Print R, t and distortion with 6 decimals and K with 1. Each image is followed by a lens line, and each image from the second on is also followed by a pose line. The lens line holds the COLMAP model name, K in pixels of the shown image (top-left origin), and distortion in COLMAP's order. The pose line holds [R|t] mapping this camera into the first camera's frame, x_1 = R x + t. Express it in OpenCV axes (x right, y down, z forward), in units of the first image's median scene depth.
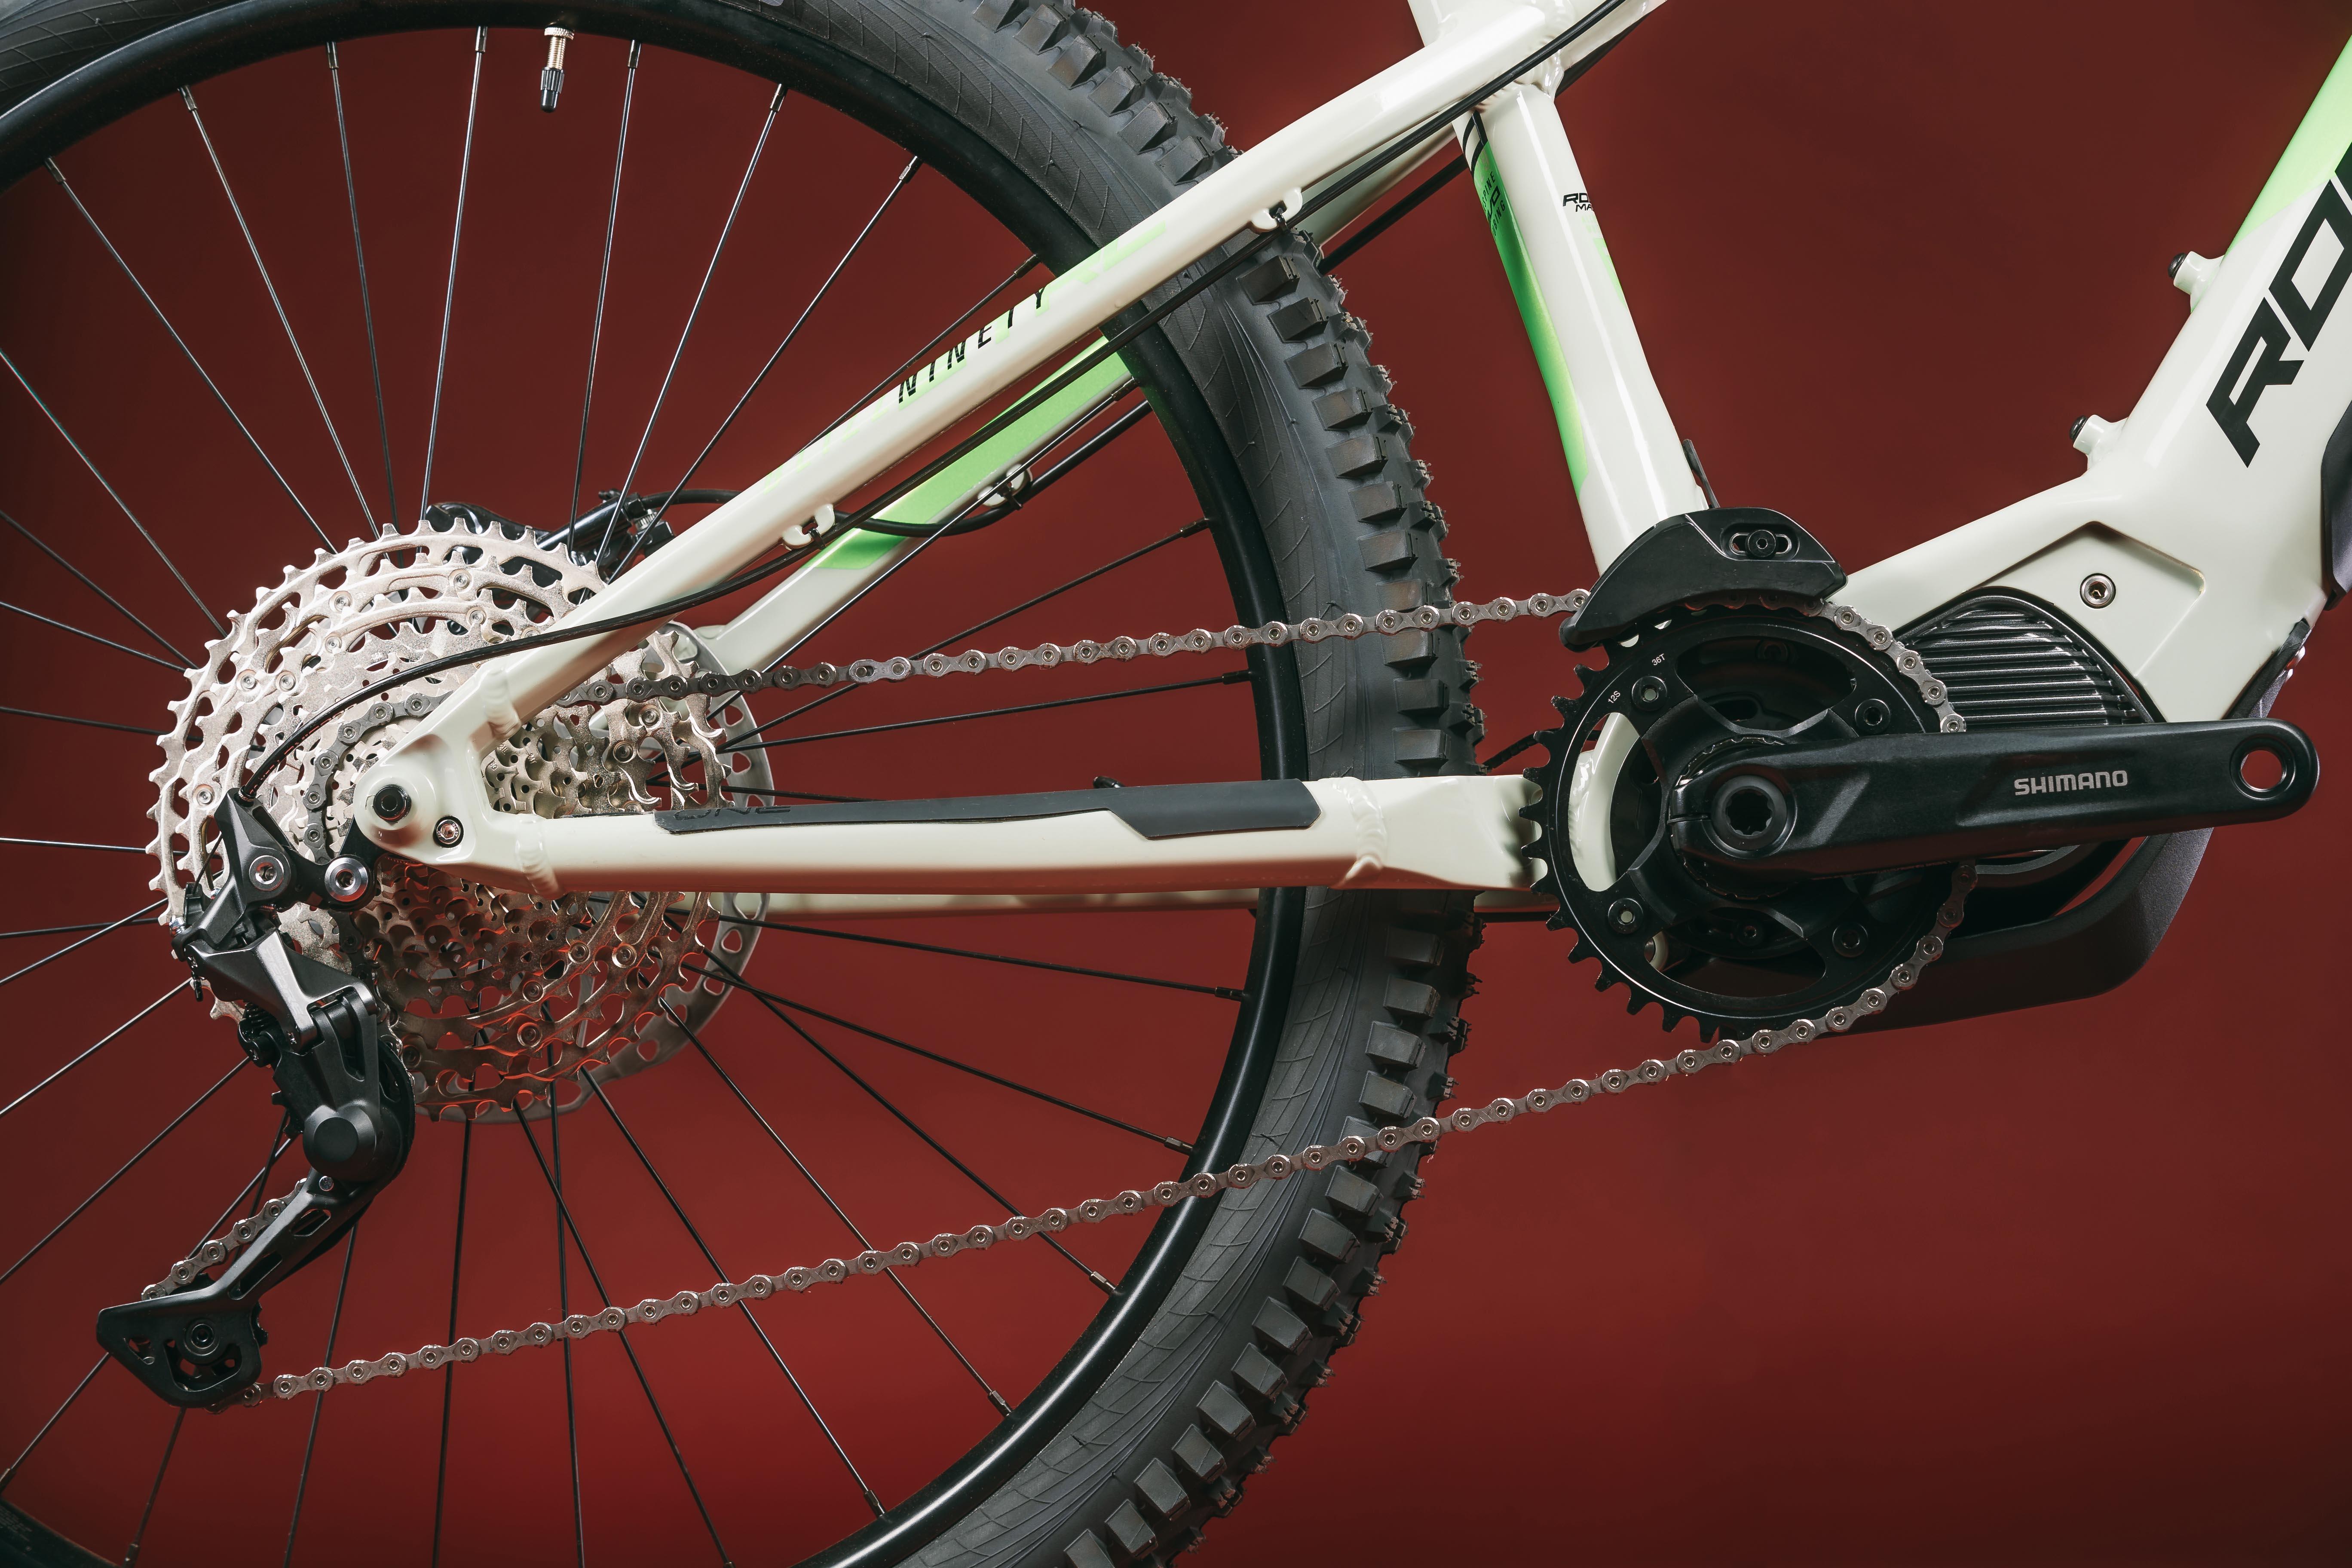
lens RADIAL K [[5771.4, 0, 1171.5], [0, 5771.4, 786.1], [0, 0, 1]] dist [0.072120, 0.000000]
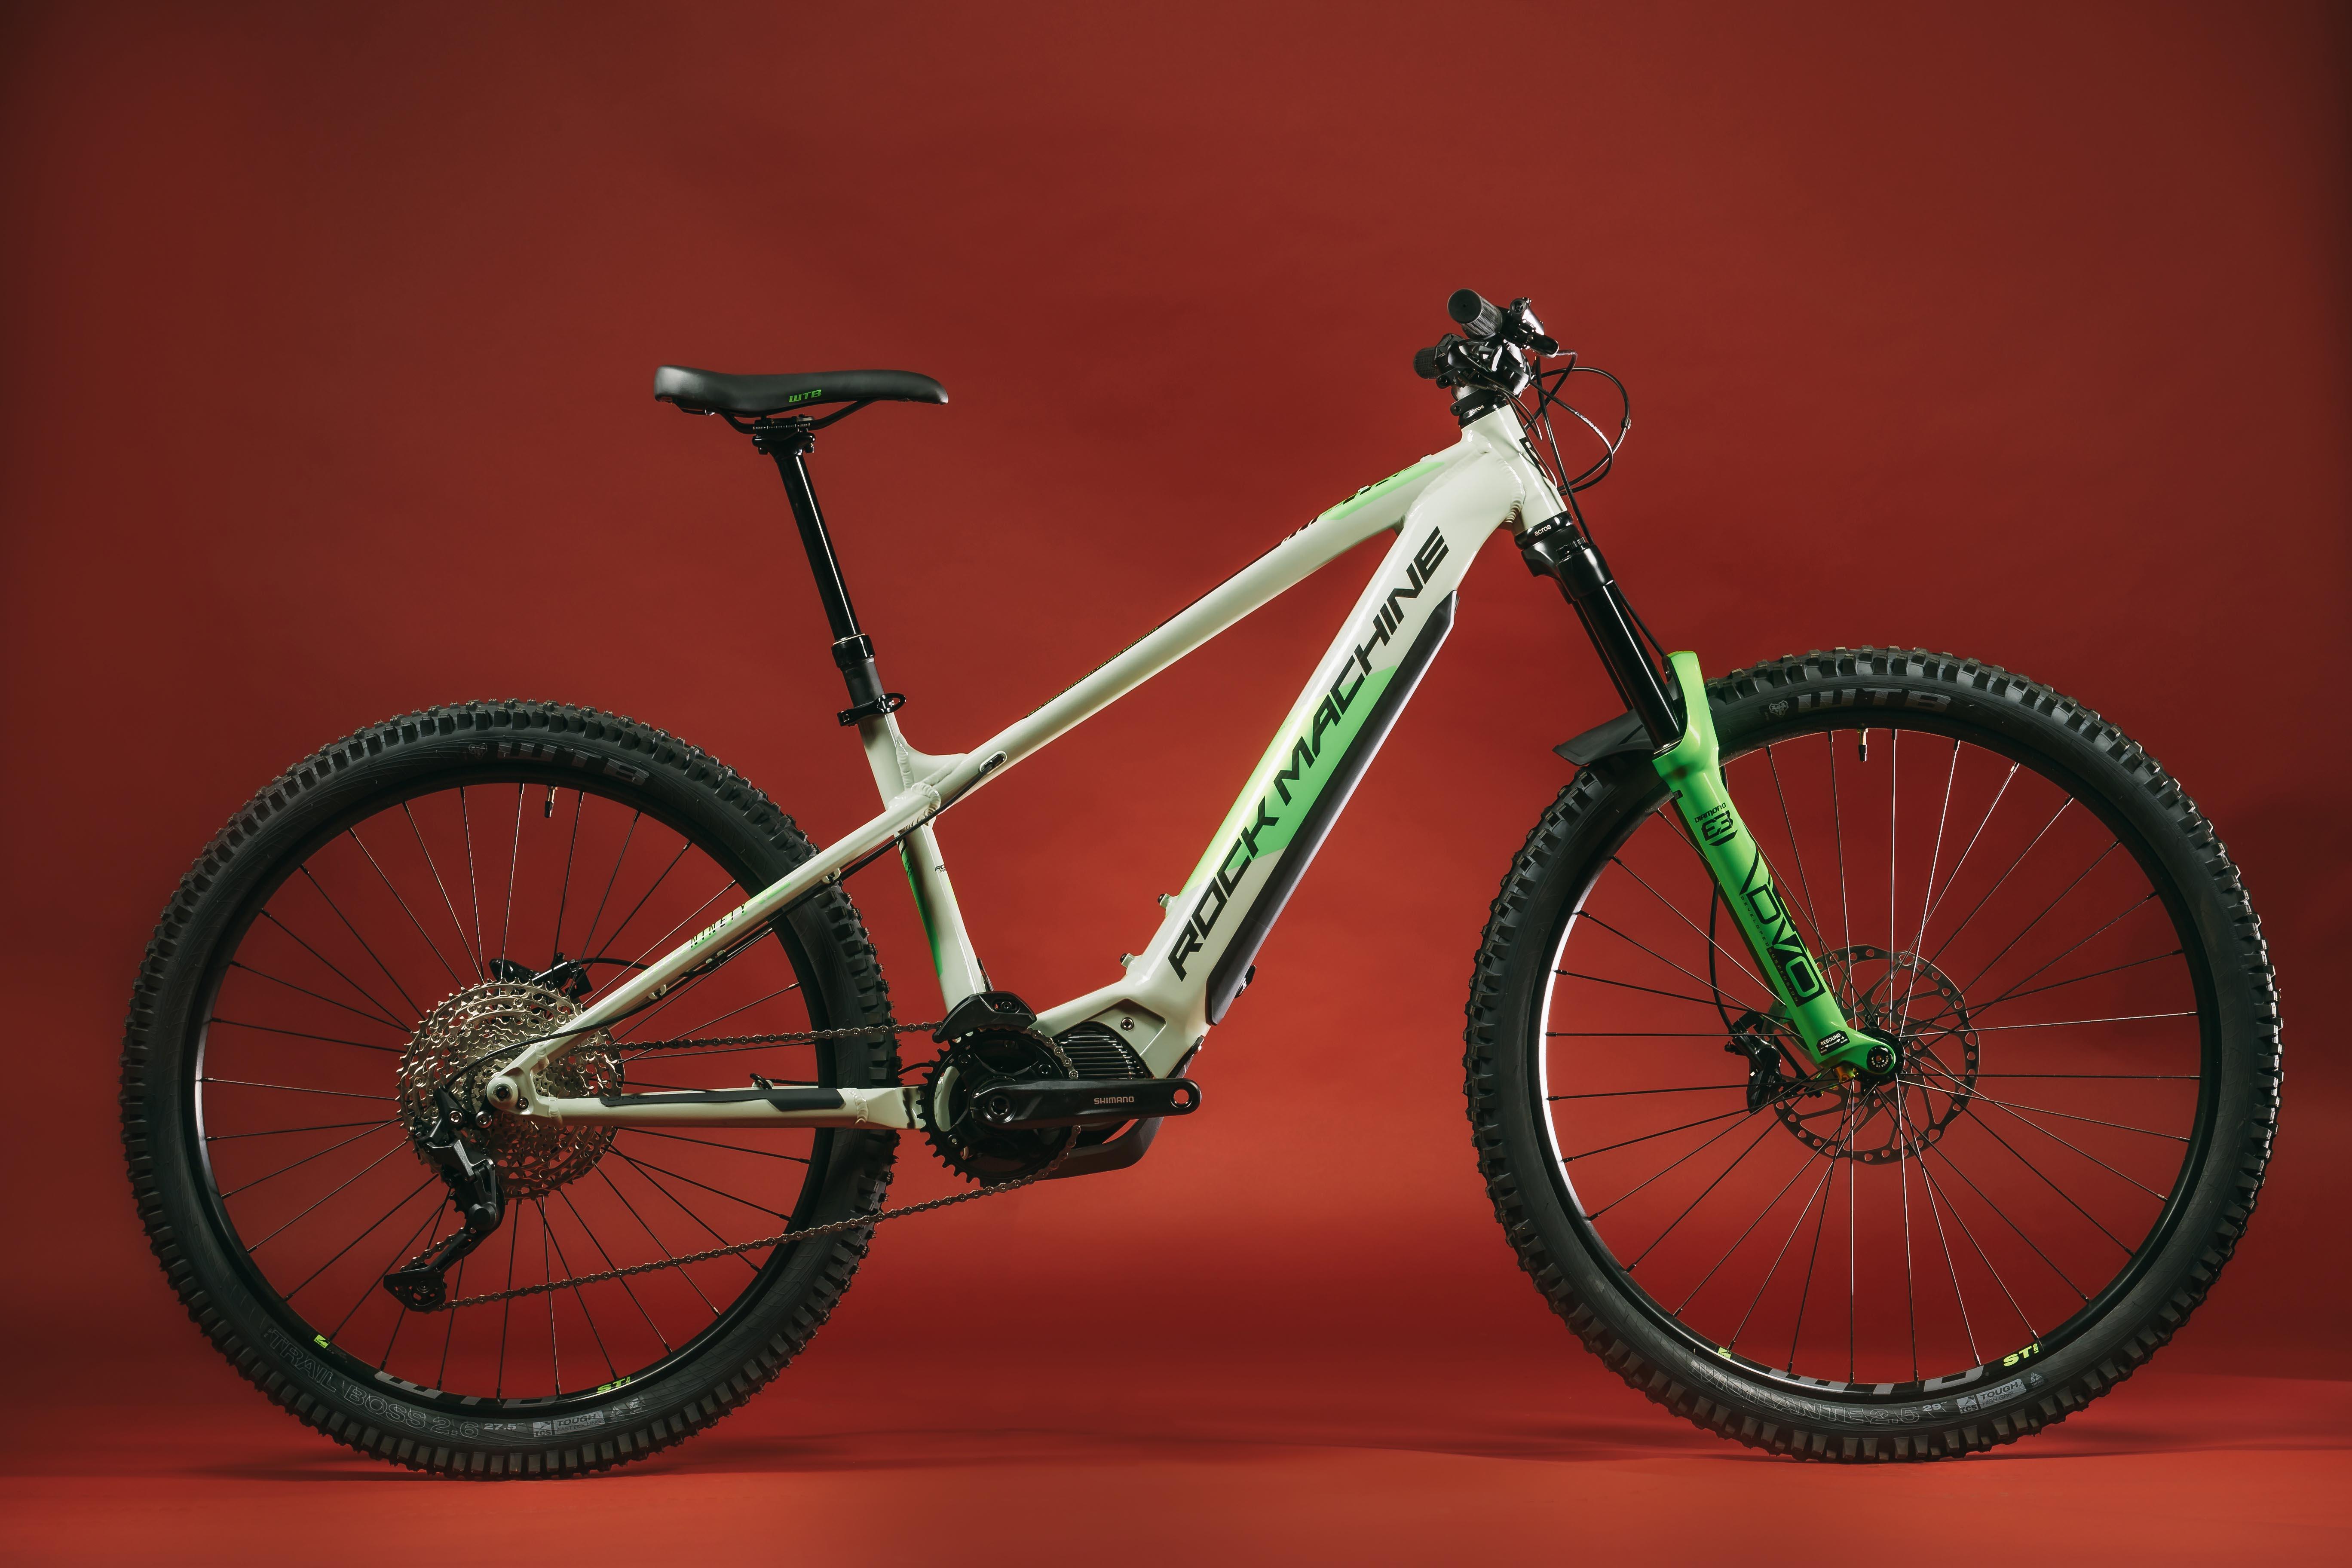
lens RADIAL K [[8199.9, 0, 1175.0], [0, 8199.9, 781.7], [0, 0, 1]] dist [0.029914, 0.000000]
pose [[0.992247, 0.017716, 0.123016, -0.298420], [-0.026868, 0.996960, 0.073137, -0.433499], [-0.121346, -0.075875, 0.989706, -2.846103]]
